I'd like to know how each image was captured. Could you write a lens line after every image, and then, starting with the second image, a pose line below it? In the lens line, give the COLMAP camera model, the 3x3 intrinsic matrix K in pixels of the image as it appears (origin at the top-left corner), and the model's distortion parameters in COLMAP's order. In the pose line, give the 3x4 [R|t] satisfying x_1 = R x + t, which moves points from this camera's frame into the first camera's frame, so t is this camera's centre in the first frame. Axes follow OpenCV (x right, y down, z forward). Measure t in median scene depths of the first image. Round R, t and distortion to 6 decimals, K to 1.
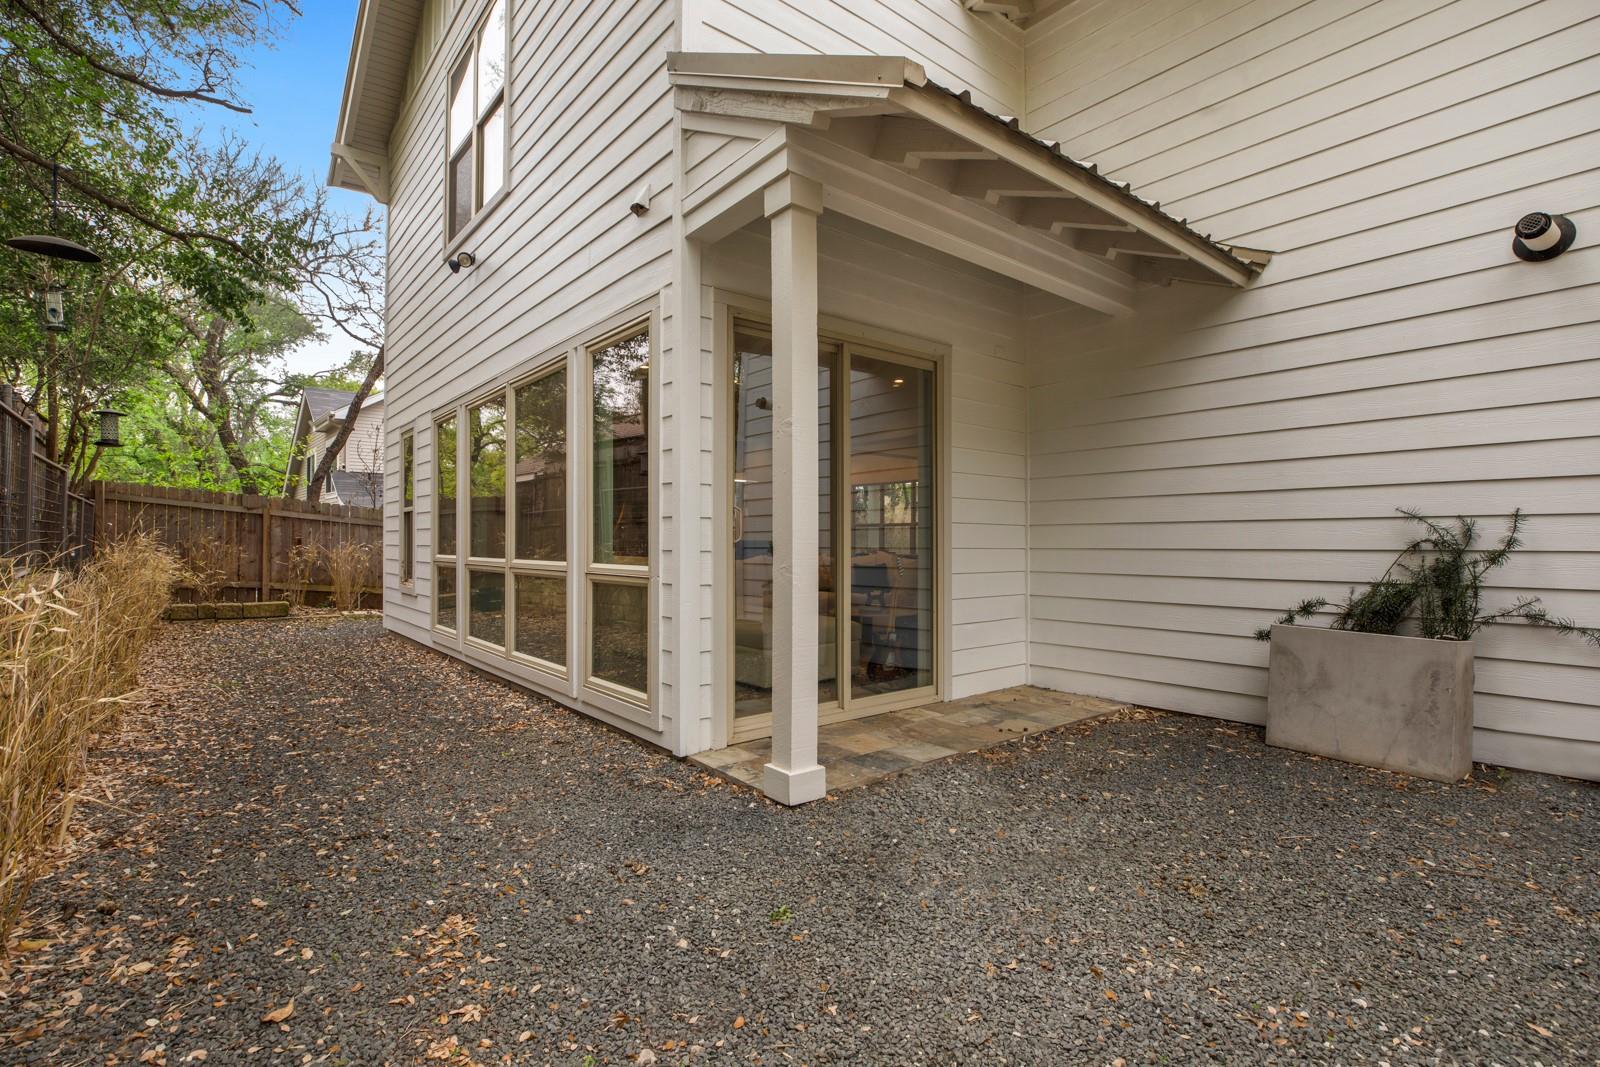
lens RADIAL K [[751.2, 0, 799.8], [0, 751.2, 535.1], [0, 0, 1]] dist [-0.025633, 0.006551]
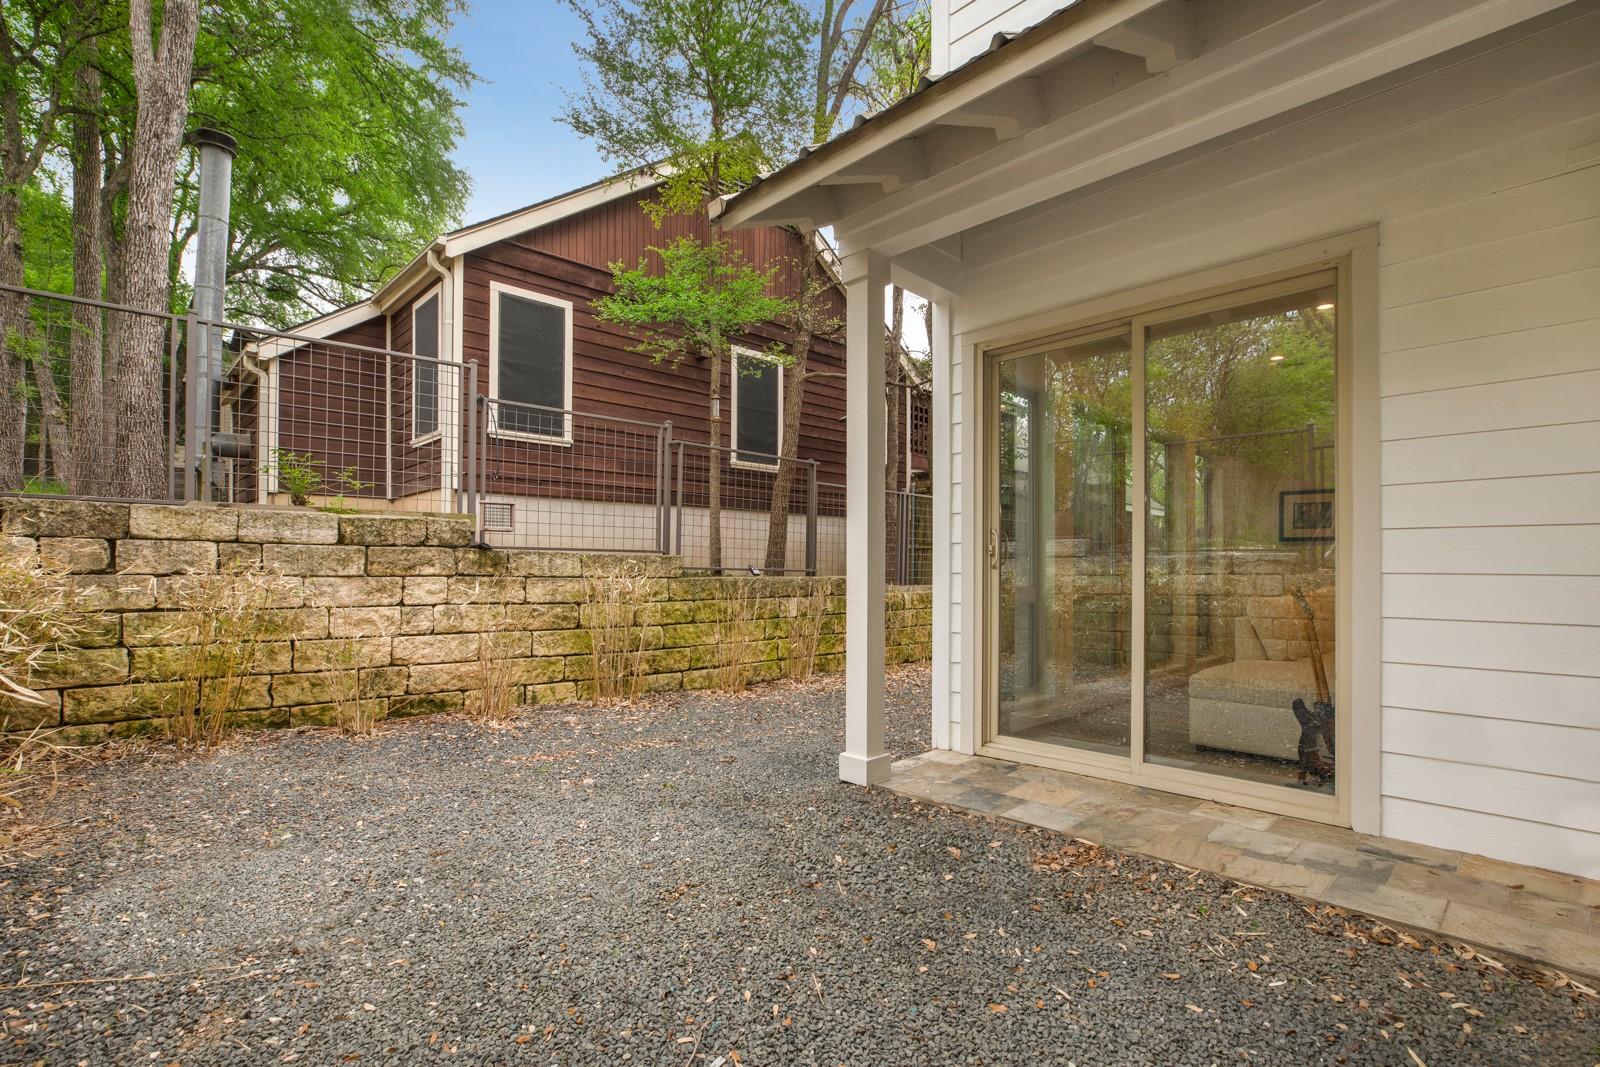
lens RADIAL K [[751.2, 0, 771.8], [0, 751.2, 571.8], [0, 0, 1]] dist [-0.025633, 0.006551]
pose [[0.064531, -0.002959, -0.997911, 0.939899], [0.003525, 0.999990, -0.002737, 0.020116], [0.997909, -0.003341, 0.064541, 0.628990]]
